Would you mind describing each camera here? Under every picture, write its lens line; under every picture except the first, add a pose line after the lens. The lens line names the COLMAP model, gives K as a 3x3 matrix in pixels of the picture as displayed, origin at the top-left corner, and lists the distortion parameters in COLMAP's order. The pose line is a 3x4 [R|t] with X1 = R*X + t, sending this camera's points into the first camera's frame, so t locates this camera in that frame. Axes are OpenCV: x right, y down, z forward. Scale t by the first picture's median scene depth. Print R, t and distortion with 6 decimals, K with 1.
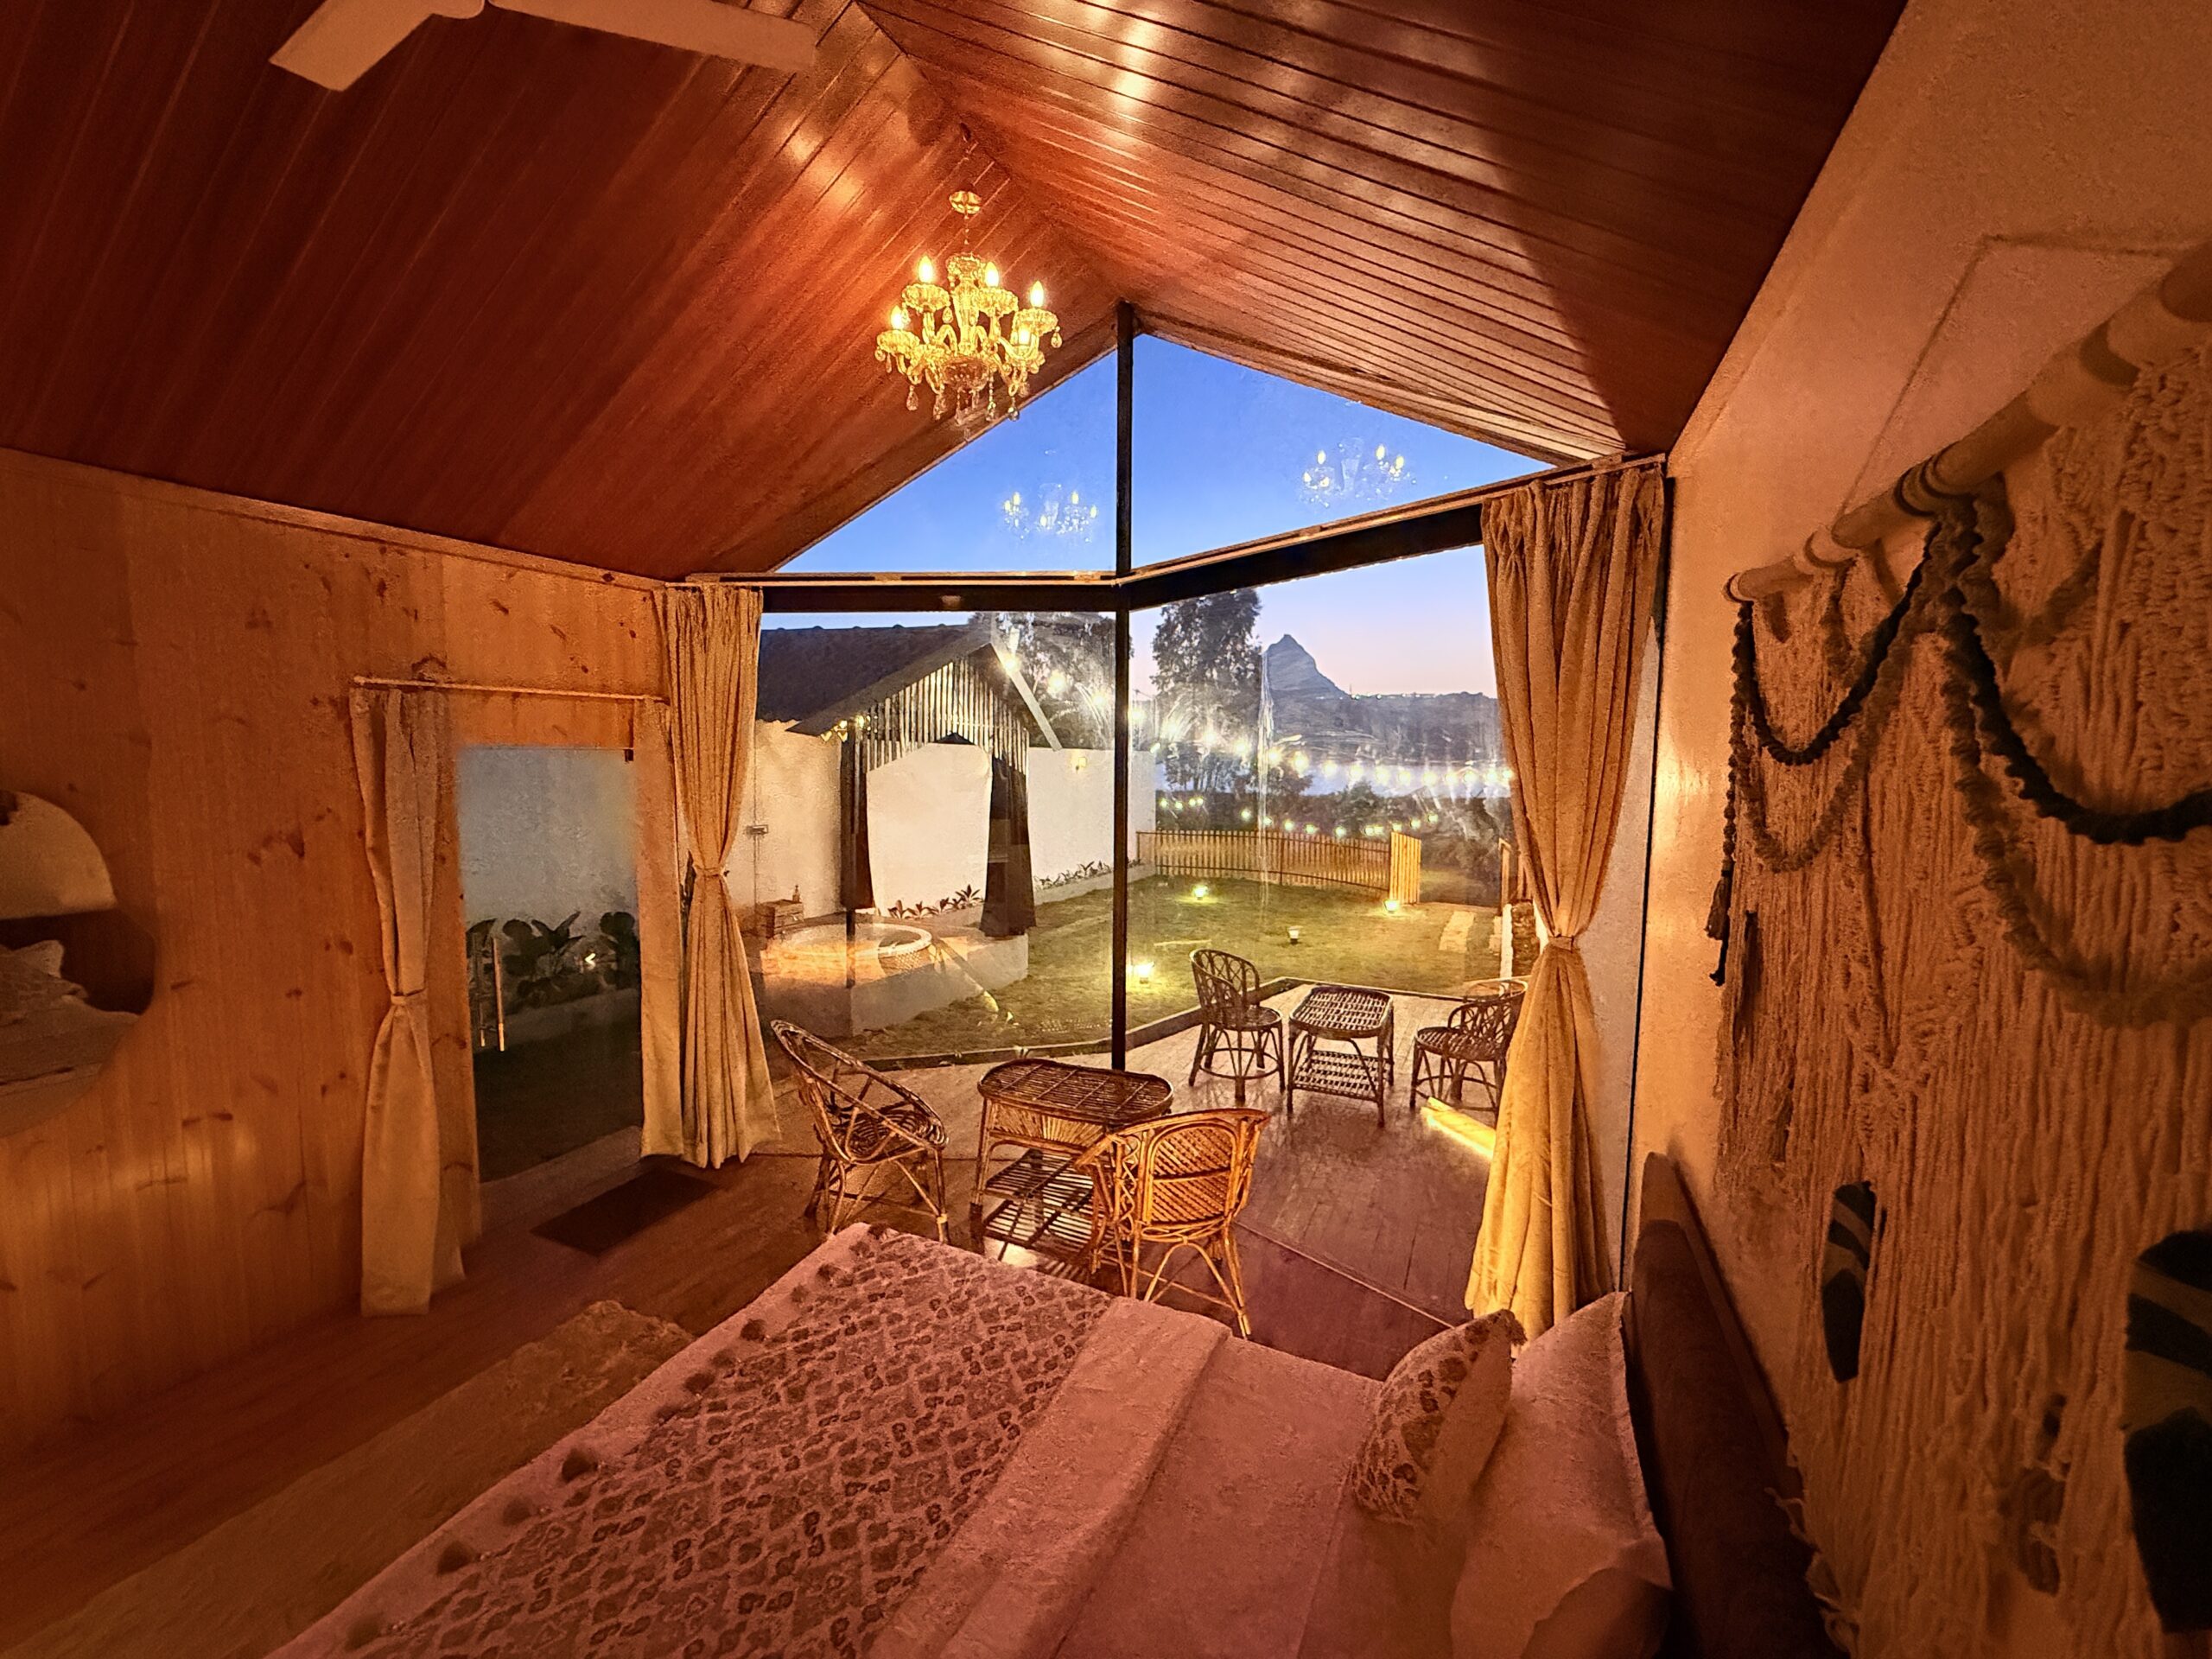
lens RADIAL K [[882.5, 0, 1100.5], [0, 882.5, 830.3], [0, 0, 1]] dist [0.001239, 0.000230]
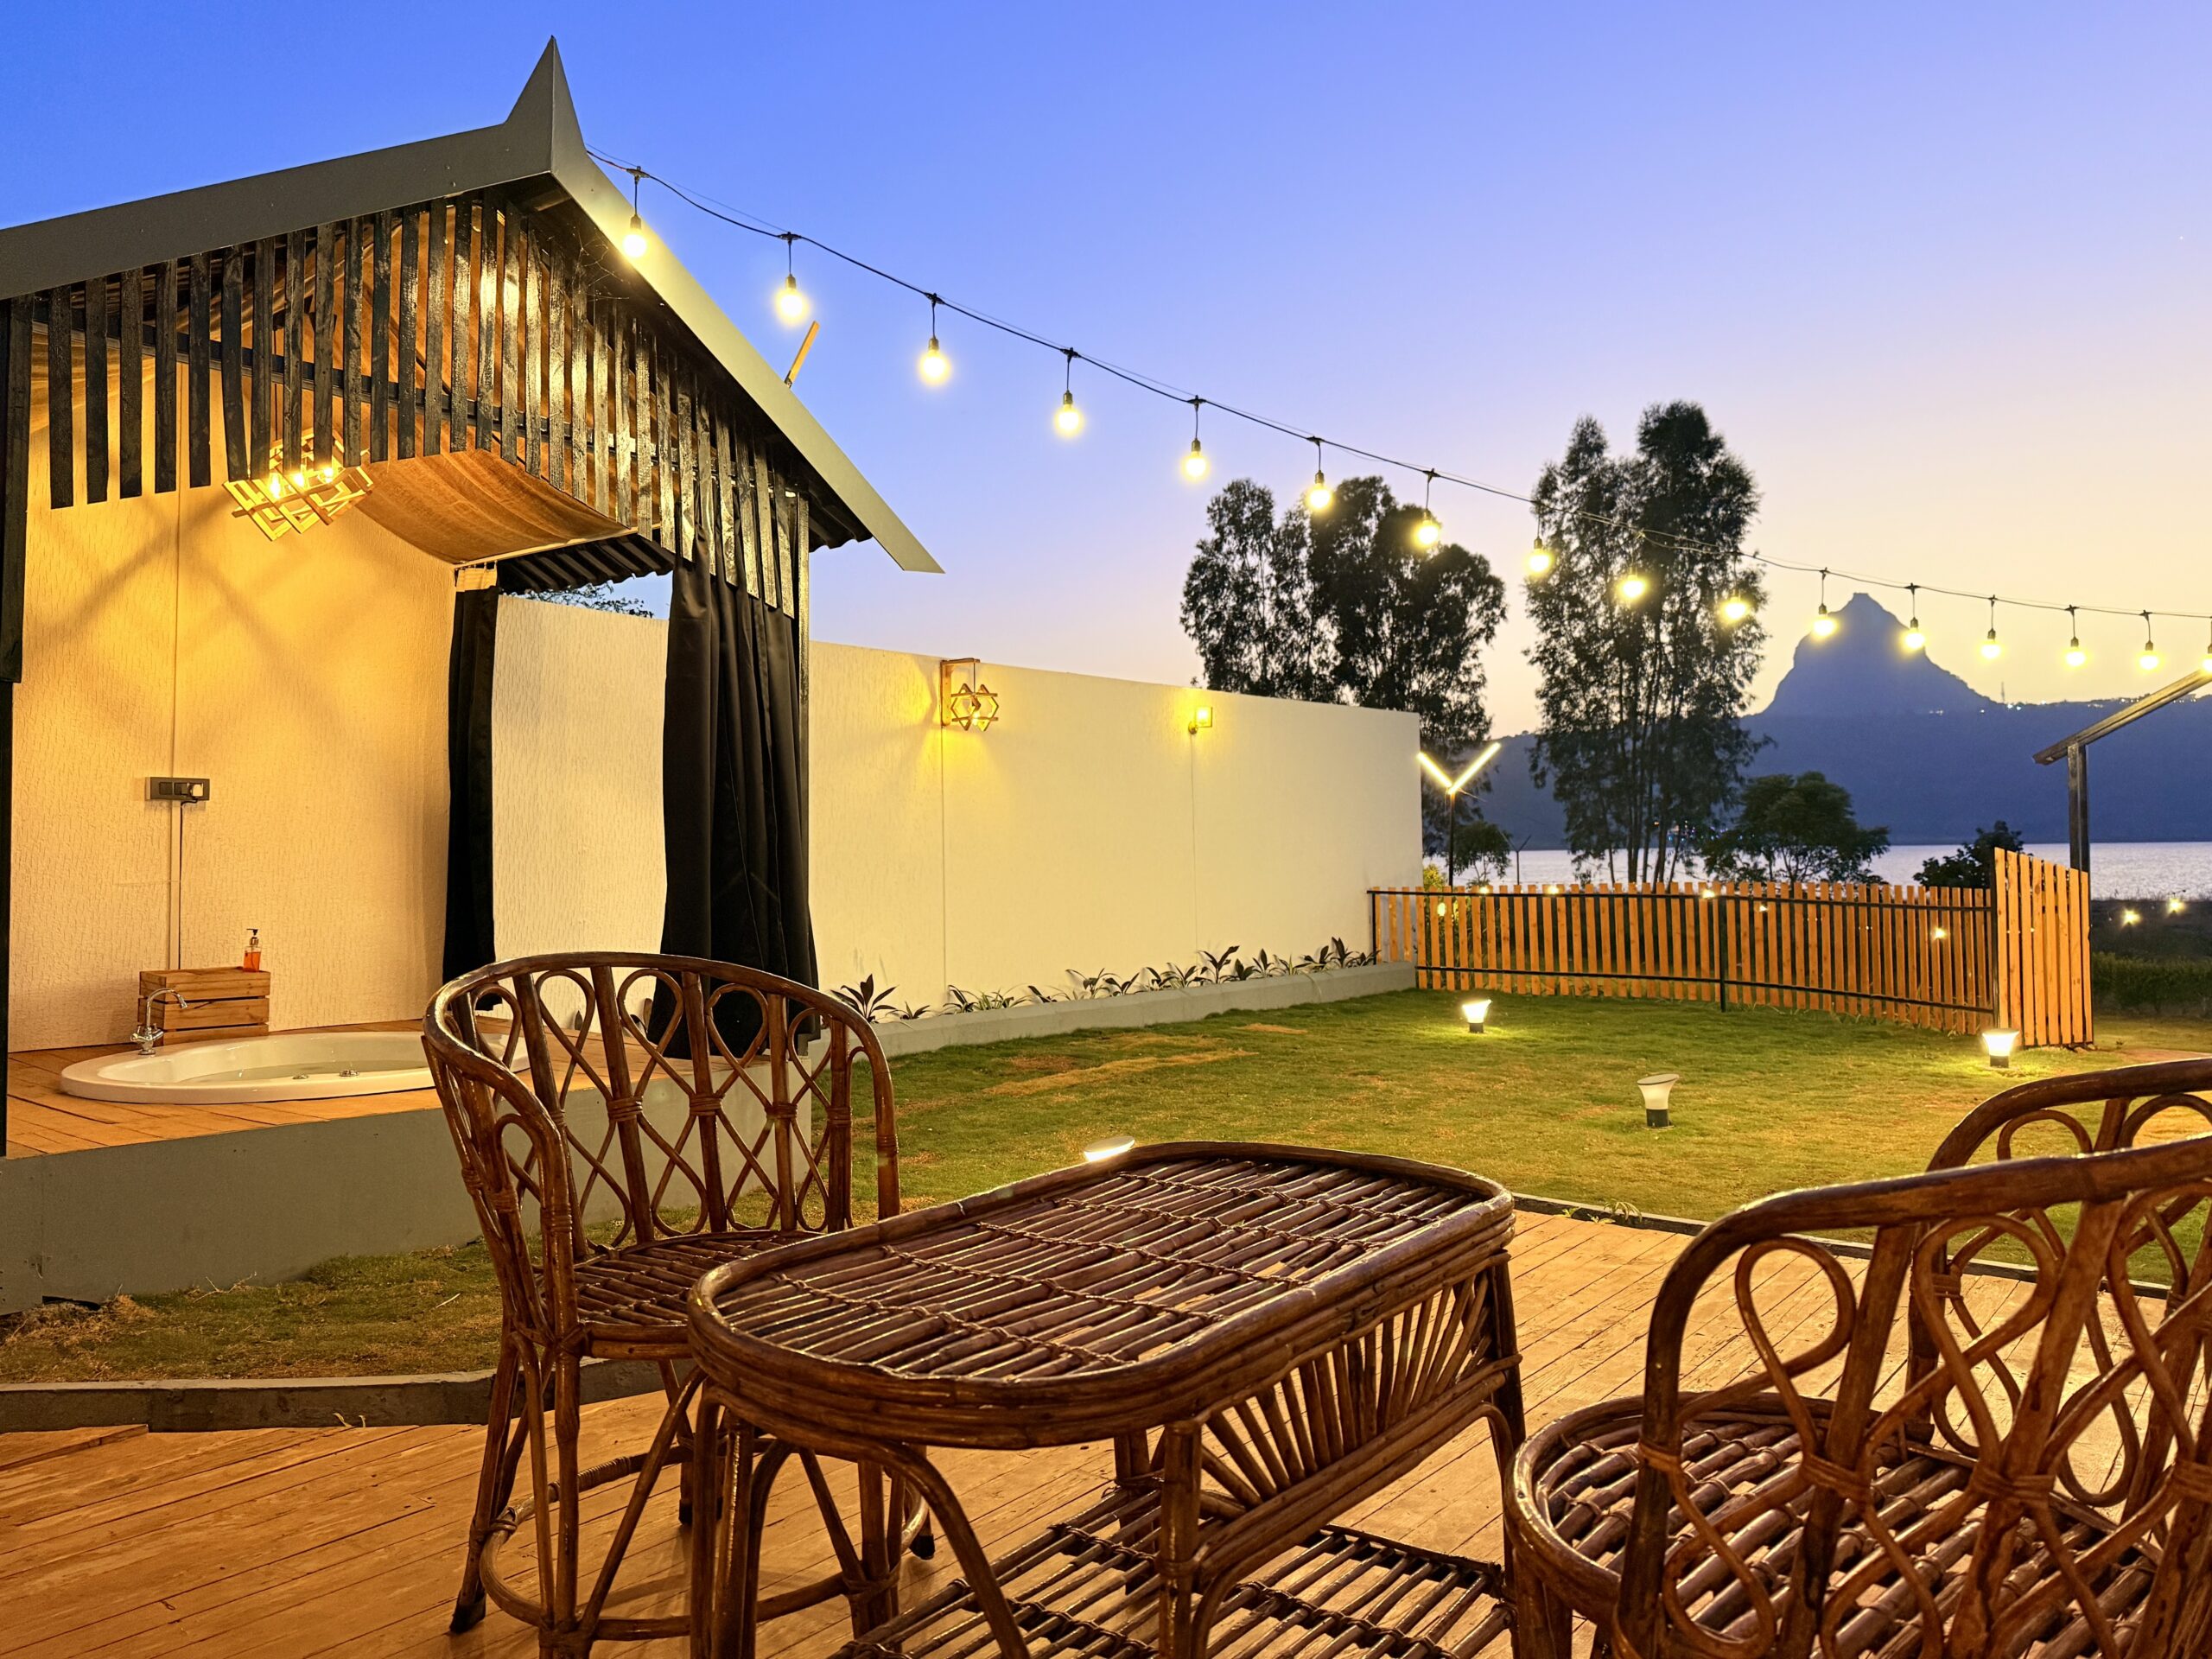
lens RADIAL K [[1580.9, 0, 1091.0], [0, 1580.9, 821.6], [0, 0, 1]] dist [0.054839, -0.073900]
pose [[0.970300, -0.024144, -0.240697, 0.440928], [0.000839, 0.995337, -0.096456, 0.197186], [0.241903, 0.093389, 0.965796, 0.928329]]
